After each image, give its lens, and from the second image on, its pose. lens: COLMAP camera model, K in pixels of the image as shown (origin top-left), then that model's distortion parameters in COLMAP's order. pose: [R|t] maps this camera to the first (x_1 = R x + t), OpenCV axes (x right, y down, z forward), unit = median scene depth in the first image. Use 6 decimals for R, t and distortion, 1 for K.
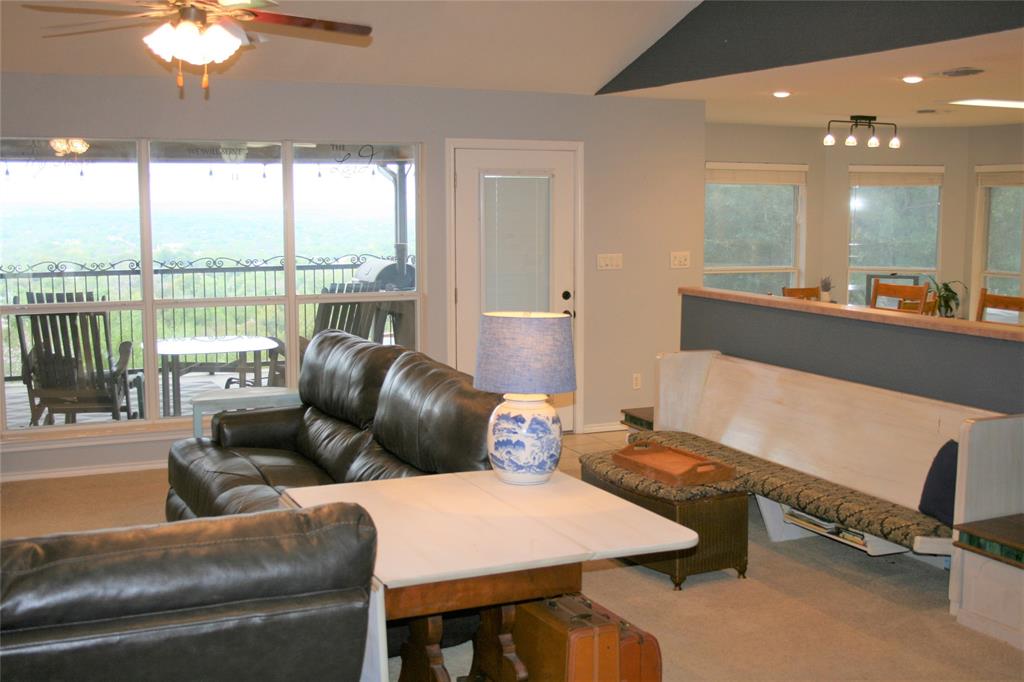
lens RADIAL K [[1194.4, 0, 512.0], [0, 1194.4, 341.0], [0, 0, 1]] dist [-0.080175, 0.020102]
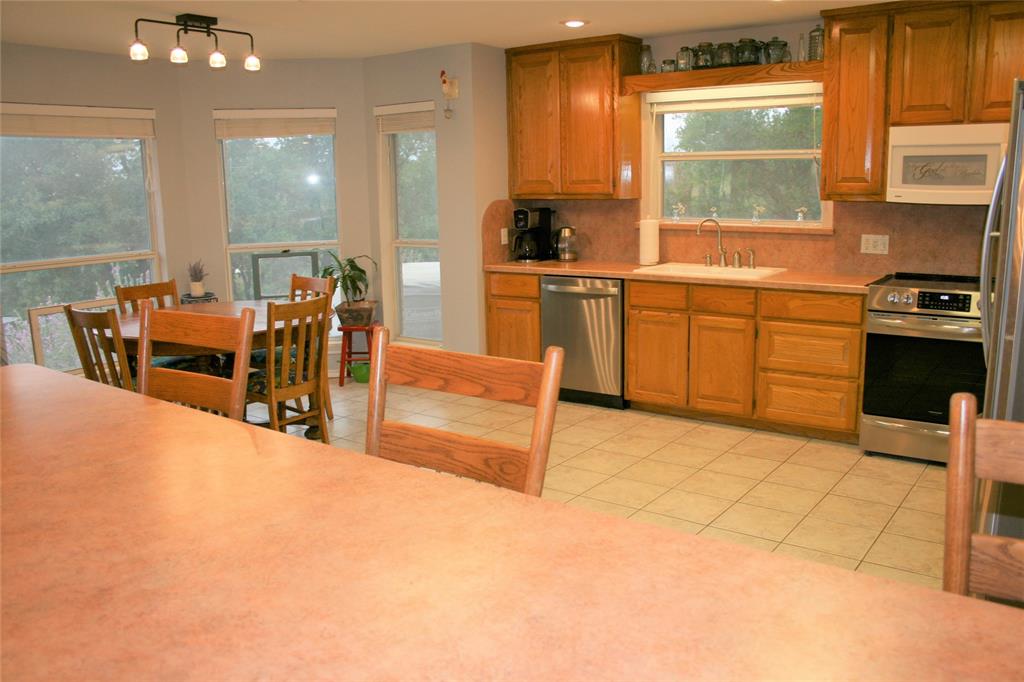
lens RADIAL K [[852.9, 0, 511.7], [0, 852.9, 344.1], [0, 0, 1]] dist [-0.153312, 0.128765]
pose [[0.872972, -0.114352, 0.474177, 0.188398], [0.079179, 0.992459, 0.093570, -0.037205], [-0.481302, -0.044139, 0.875443, 0.456149]]
